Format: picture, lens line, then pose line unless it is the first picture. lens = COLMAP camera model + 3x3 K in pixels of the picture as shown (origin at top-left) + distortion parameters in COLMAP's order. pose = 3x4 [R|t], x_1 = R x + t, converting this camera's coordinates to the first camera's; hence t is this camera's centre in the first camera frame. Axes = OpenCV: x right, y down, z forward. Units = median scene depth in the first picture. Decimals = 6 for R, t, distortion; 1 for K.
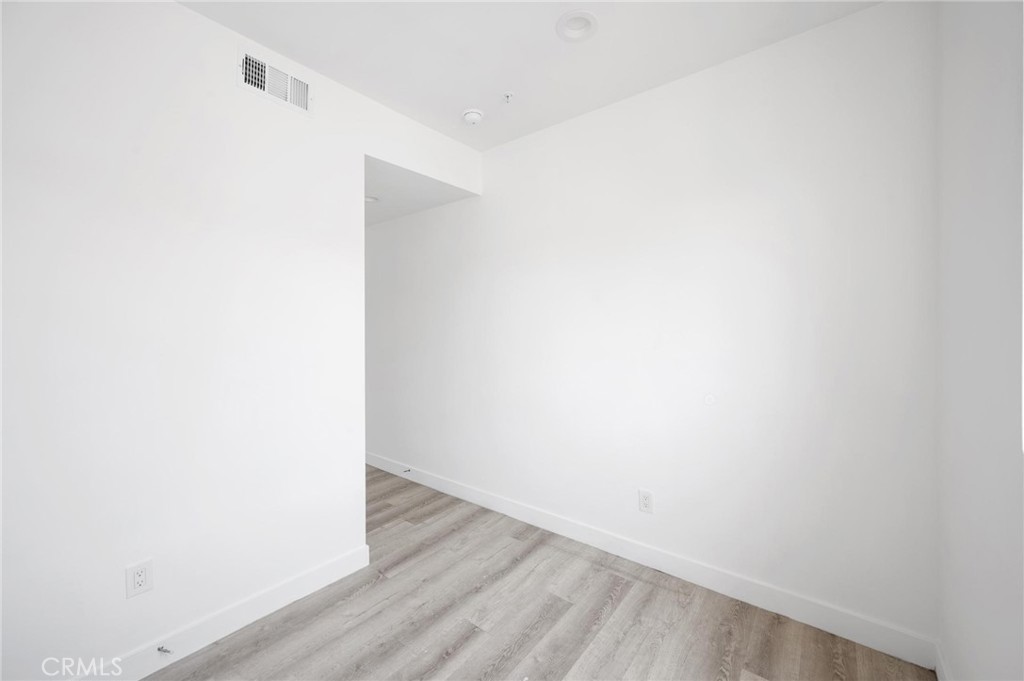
lens RADIAL K [[409.0, 0, 512.4], [0, 409.0, 336.5], [0, 0, 1]] dist [0.002756, -0.000149]
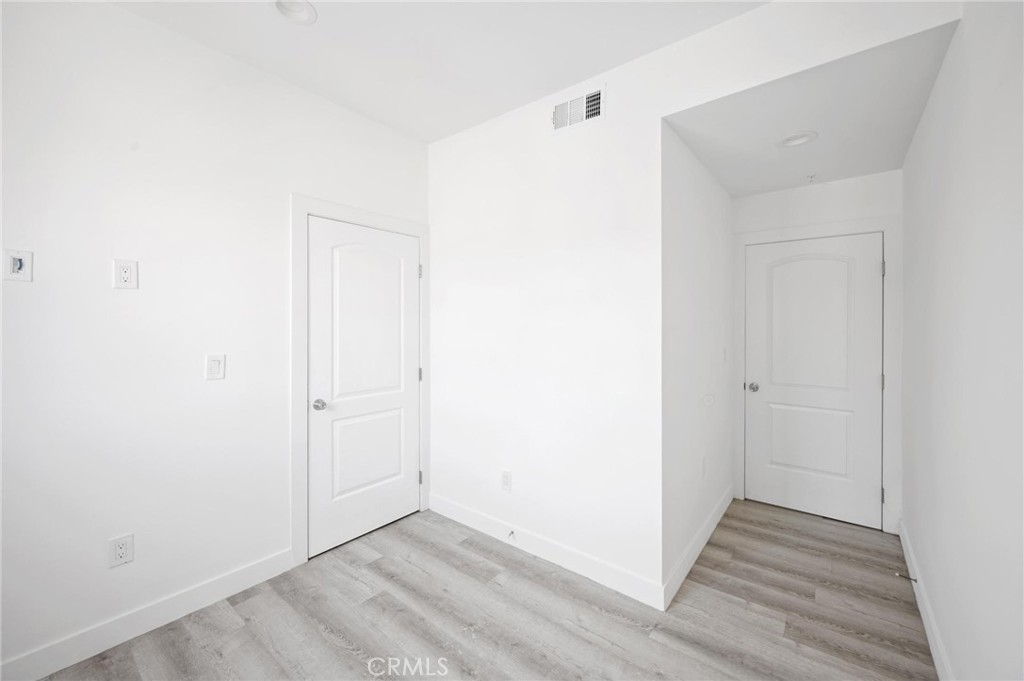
lens RADIAL K [[409.0, 0, 508.6], [0, 409.0, 334.7], [0, 0, 1]] dist [0.002756, -0.000149]
pose [[-0.002338, 0.029774, -0.999554, 0.501926], [-0.019926, 0.999357, 0.029815, -0.027296], [0.999799, 0.019986, -0.001744, 0.723146]]
